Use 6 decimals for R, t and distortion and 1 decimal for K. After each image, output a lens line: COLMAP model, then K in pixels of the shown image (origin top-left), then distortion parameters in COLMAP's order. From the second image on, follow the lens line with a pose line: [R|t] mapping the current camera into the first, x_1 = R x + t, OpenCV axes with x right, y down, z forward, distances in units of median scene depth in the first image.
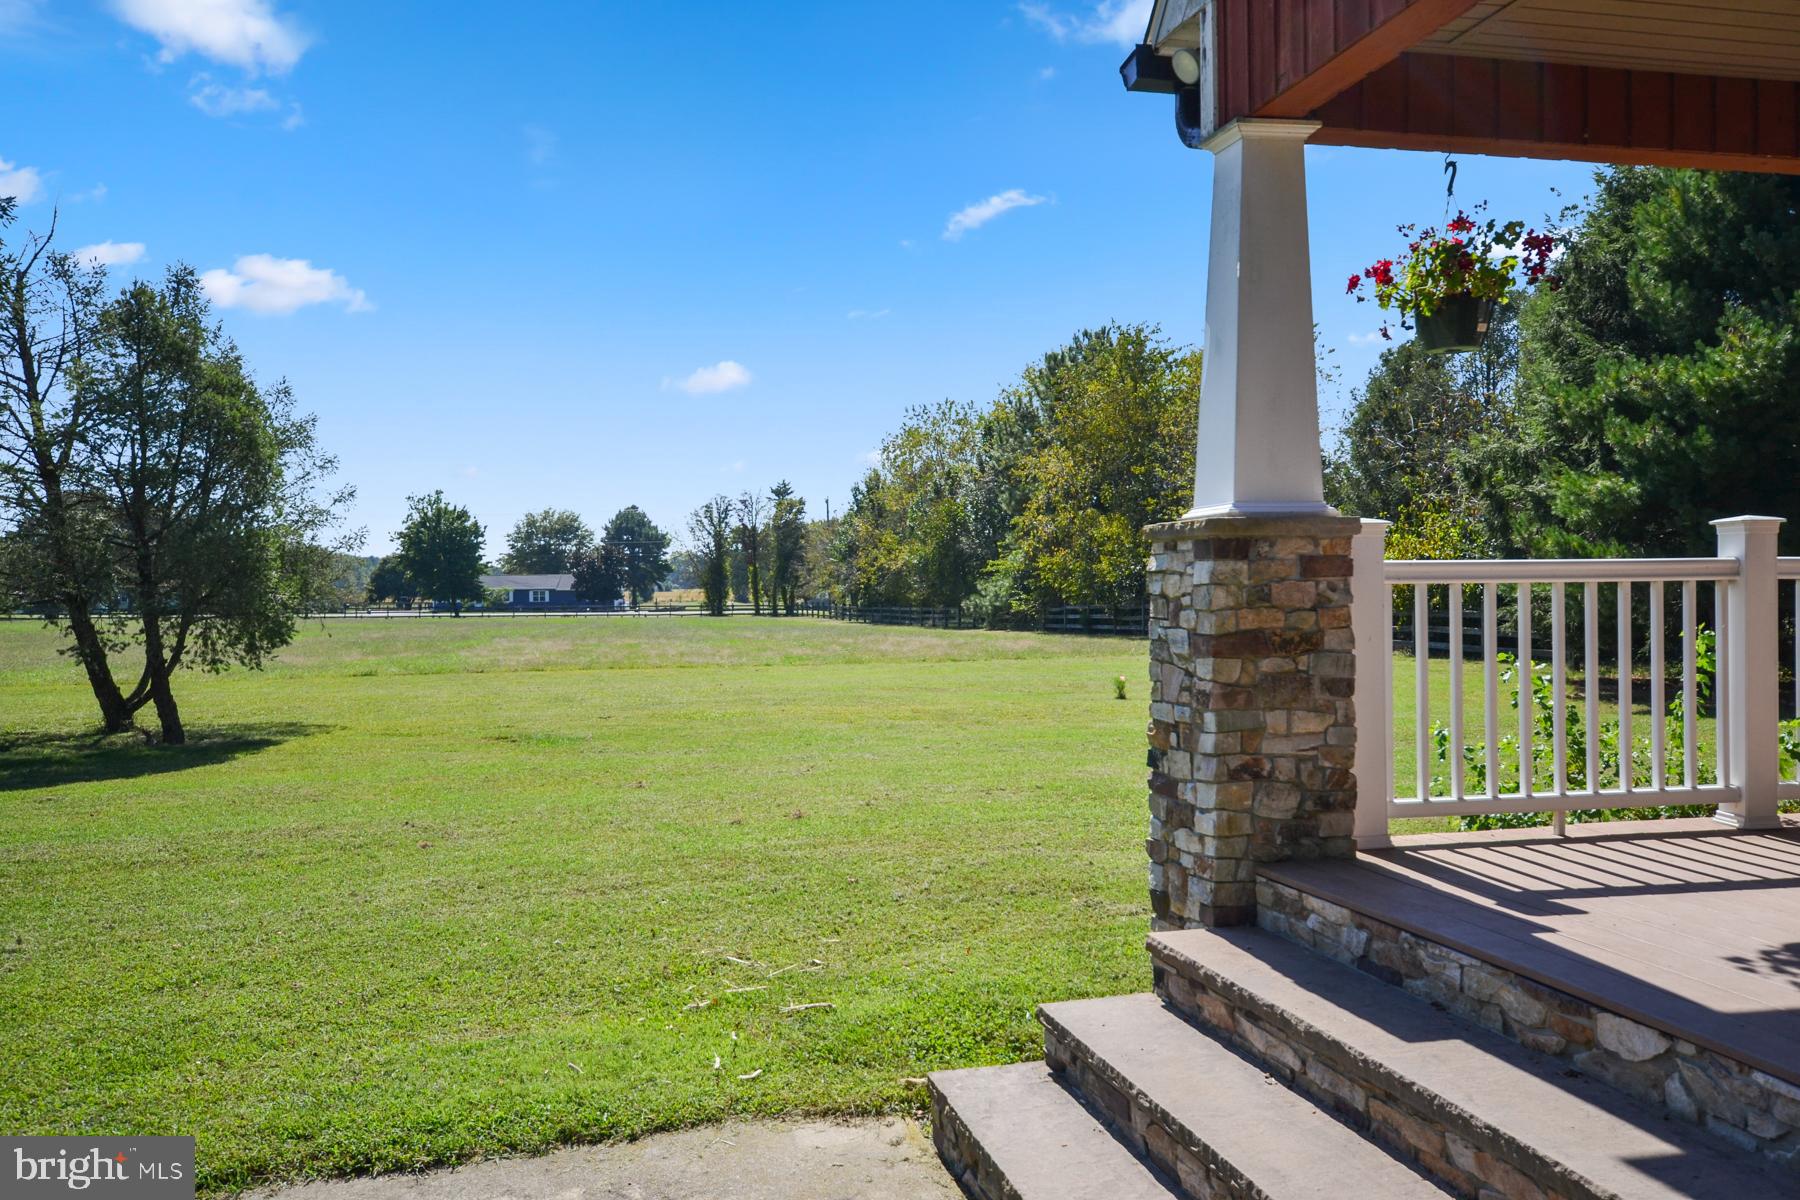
lens RADIAL K [[1500.9, 0, 900.0], [0, 1500.9, 600.0], [0, 0, 1]] dist [0.070505, 0.001157]
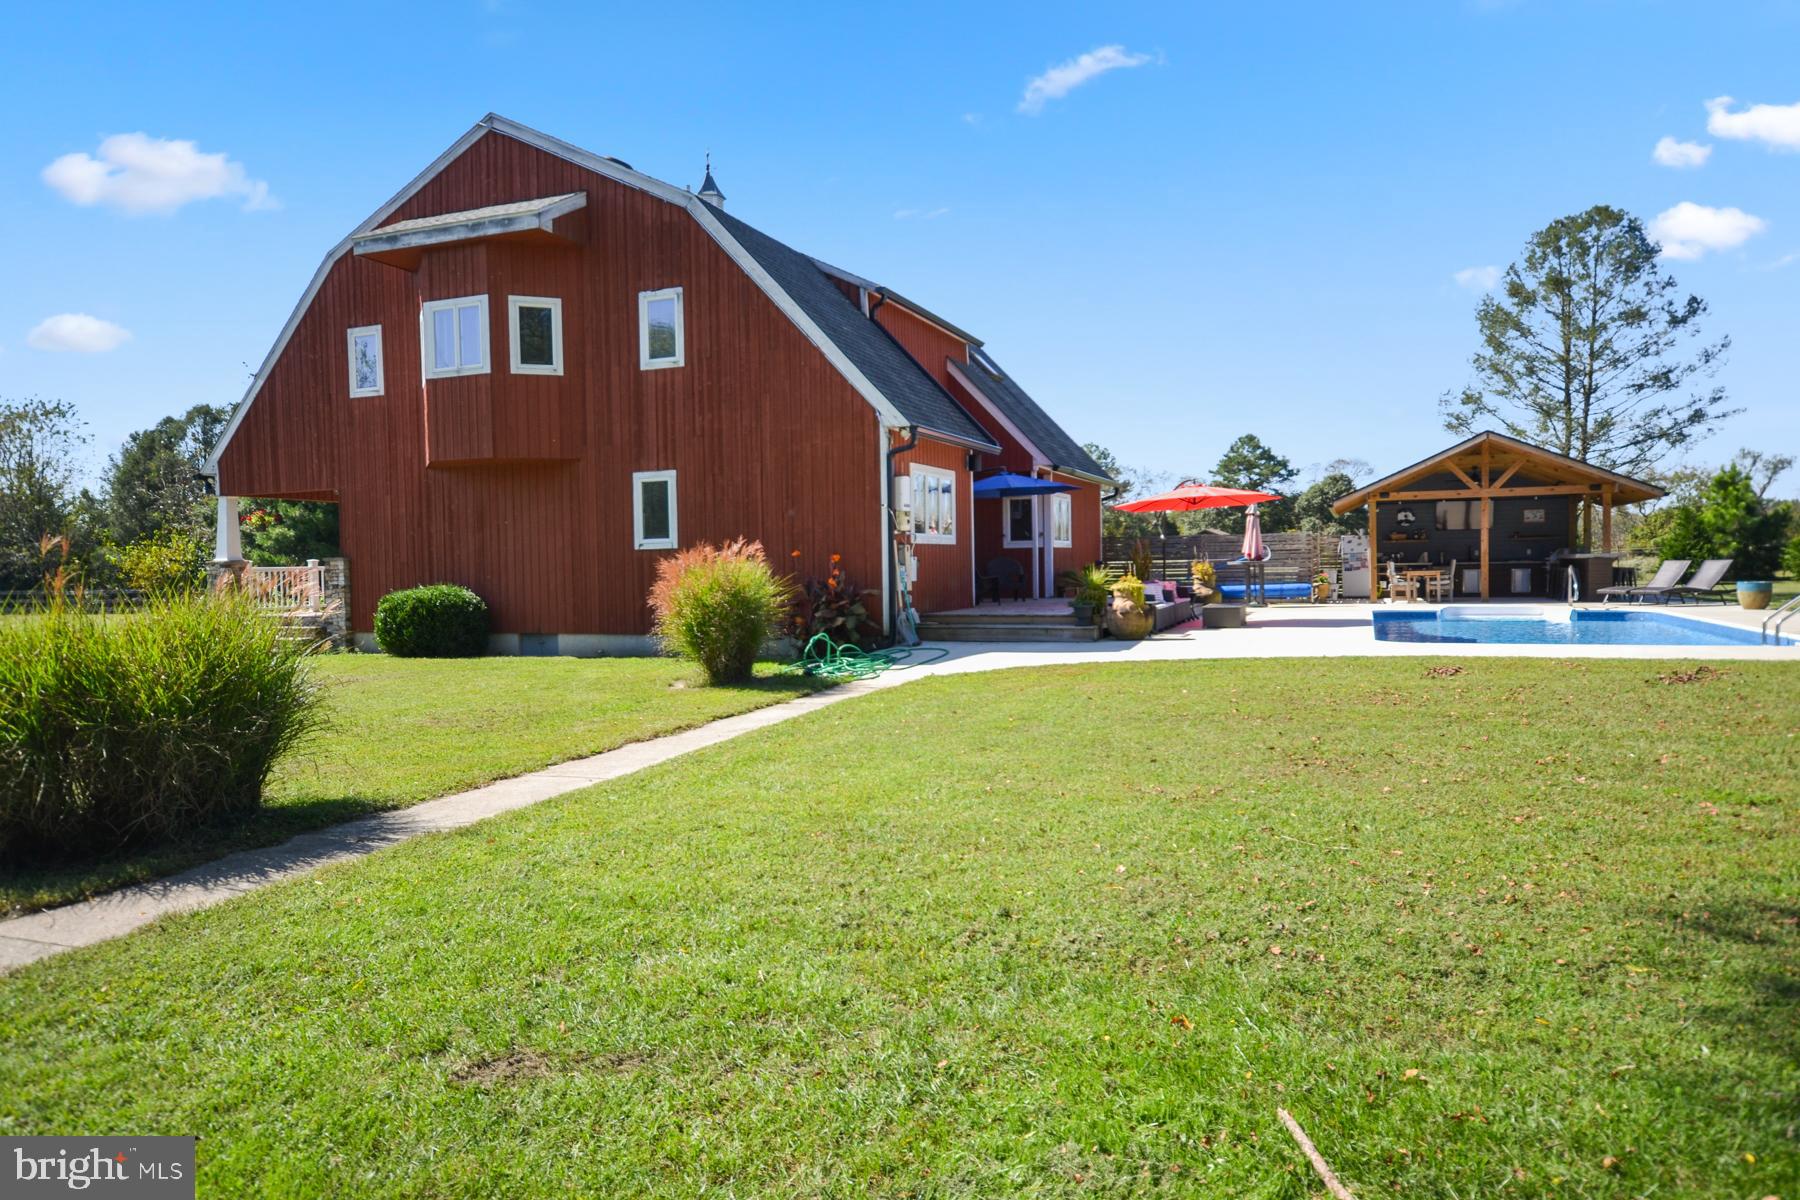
lens RADIAL K [[1115.3, 0, 900.0], [0, 1115.3, 600.0], [0, 0, 1]] dist [0.031701, 0.001311]
pose [[0.582098, -0.024020, 0.812764, -0.378409], [0.013770, 0.999711, 0.019683, 0.009050], [-0.813002, -0.000265, 0.582261, -0.757516]]
